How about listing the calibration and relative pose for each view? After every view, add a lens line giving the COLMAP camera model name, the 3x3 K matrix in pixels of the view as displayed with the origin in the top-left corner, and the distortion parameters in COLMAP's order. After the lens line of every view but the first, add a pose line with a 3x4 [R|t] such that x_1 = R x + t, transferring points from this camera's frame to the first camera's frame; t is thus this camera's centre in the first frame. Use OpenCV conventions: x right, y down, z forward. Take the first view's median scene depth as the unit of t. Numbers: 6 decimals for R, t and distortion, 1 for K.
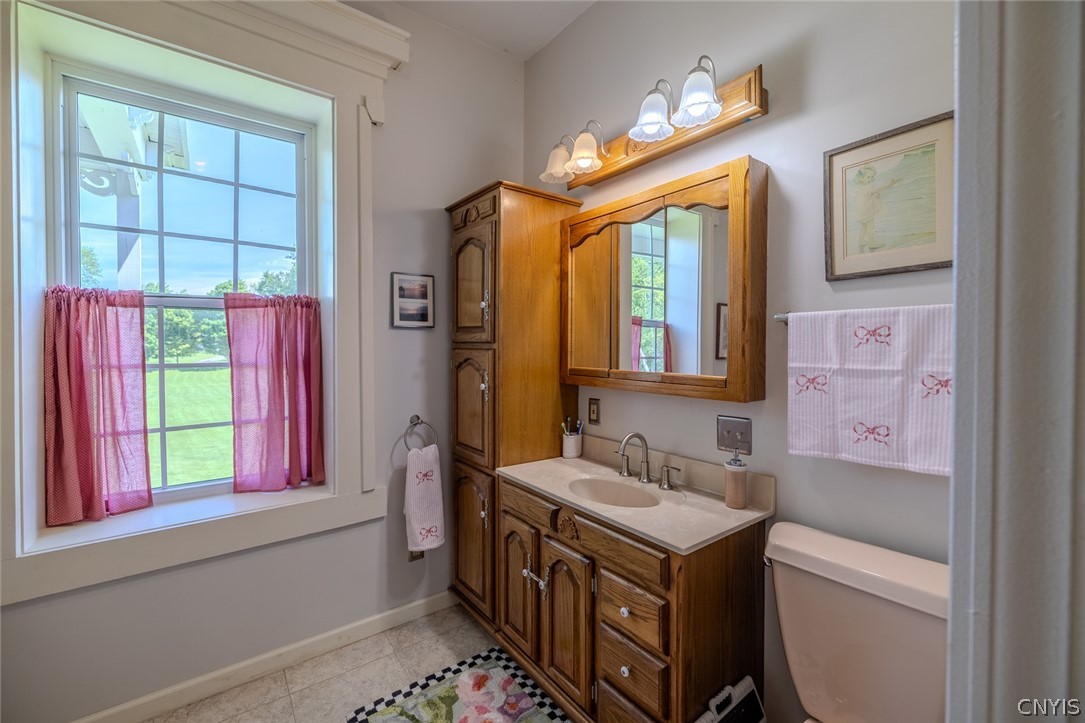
lens RADIAL K [[456.4, 0, 540.3], [0, 456.4, 355.6], [0, 0, 1]] dist [0.000251, 0.000272]
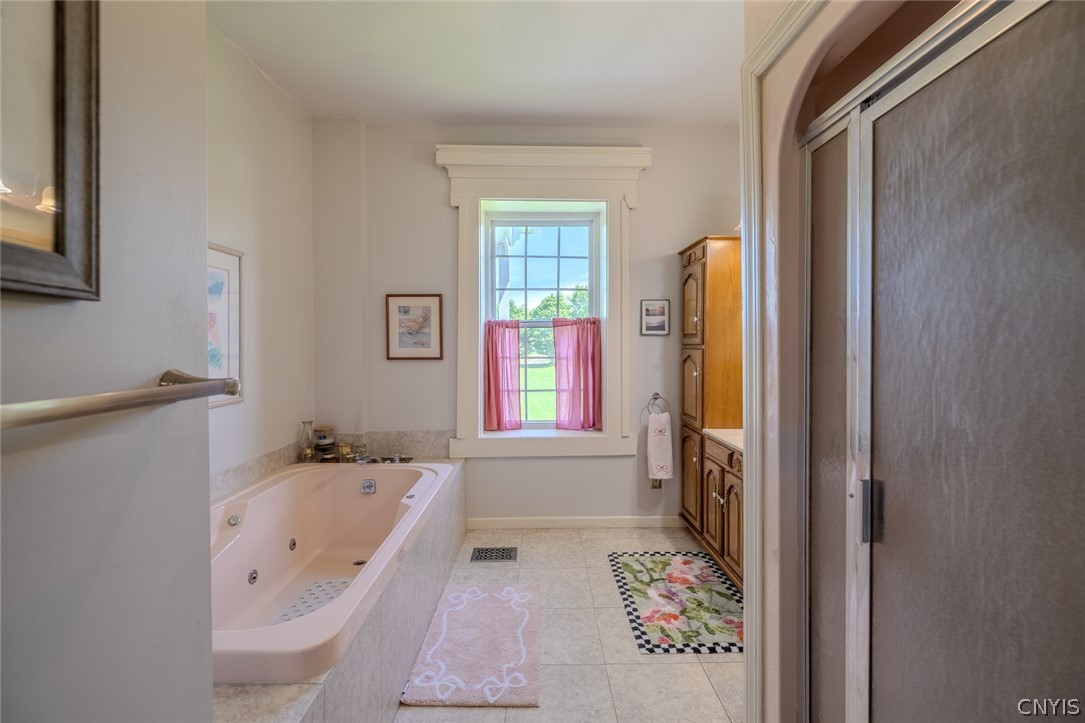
lens RADIAL K [[456.4, 0, 540.3], [0, 456.4, 355.6], [0, 0, 1]] dist [0.000251, 0.000272]
pose [[0.811114, 0.005812, -0.584859, 0.325783], [-0.007762, 0.999970, -0.000827, 0.012422], [0.584836, 0.005211, 0.811135, -0.493665]]
